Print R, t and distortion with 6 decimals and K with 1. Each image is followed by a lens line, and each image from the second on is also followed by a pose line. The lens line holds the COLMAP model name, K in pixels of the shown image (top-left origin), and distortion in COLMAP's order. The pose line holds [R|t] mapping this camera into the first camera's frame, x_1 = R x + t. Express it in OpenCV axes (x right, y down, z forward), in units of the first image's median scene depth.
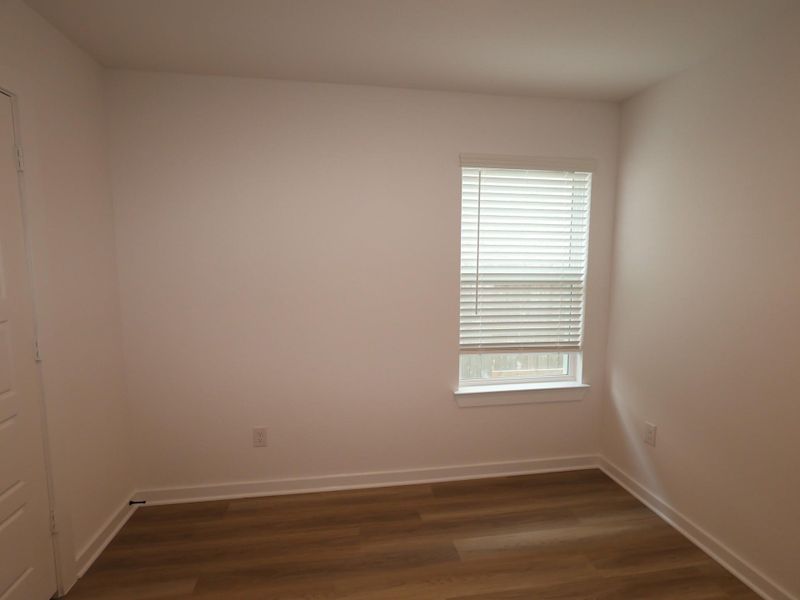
lens RADIAL K [[404.9, 0, 399.6], [0, 404.9, 292.9], [0, 0, 1]] dist [-0.001392, -0.000208]
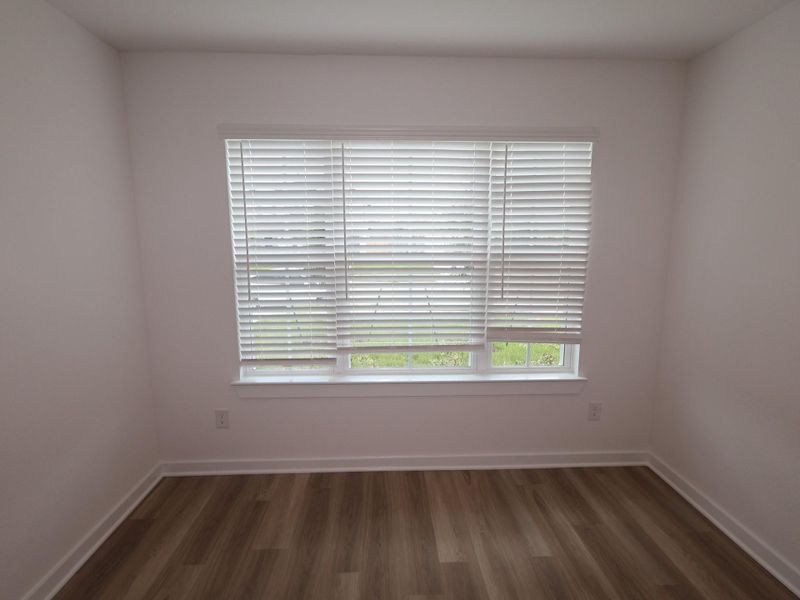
lens RADIAL K [[416.0, 0, 400.3], [0, 416.0, 303.3], [0, 0, 1]] dist [-0.003330, 0.001151]
pose [[0.993308, 0.010119, -0.115055, 0.152958], [-0.002911, 0.998031, 0.062648, 0.000437], [0.115463, -0.061894, 0.991382, 0.024698]]
